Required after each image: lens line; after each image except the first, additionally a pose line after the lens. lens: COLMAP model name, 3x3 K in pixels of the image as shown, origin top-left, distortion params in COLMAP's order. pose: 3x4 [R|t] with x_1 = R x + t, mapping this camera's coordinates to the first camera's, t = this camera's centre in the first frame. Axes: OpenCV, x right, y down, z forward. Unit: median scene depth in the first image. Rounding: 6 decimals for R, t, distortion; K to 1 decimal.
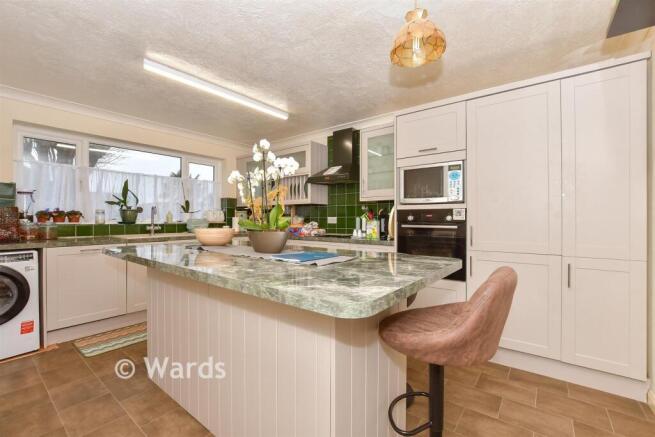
lens RADIAL K [[283.7, 0, 327.5], [0, 283.7, 218.5], [0, 0, 1]] dist [-0.000358, -0.000194]
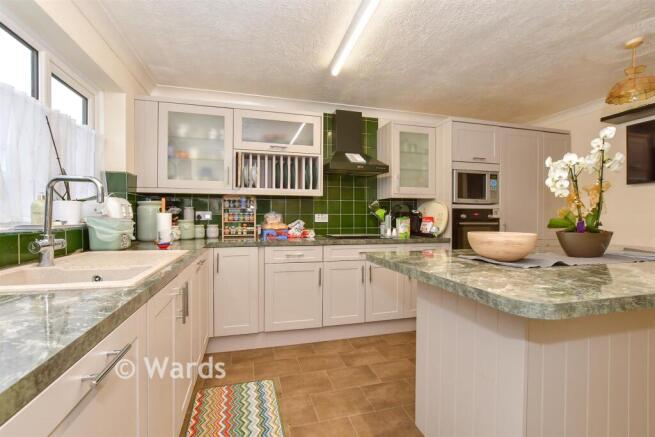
lens RADIAL K [[294.9, 0, 327.7], [0, 294.9, 211.5], [0, 0, 1]] dist [0.017426, -0.000021]
pose [[0.599050, 0.012878, 0.800608, -0.726636], [-0.004666, 0.999910, -0.012592, -0.002321], [-0.800698, 0.003808, 0.599056, 0.555048]]
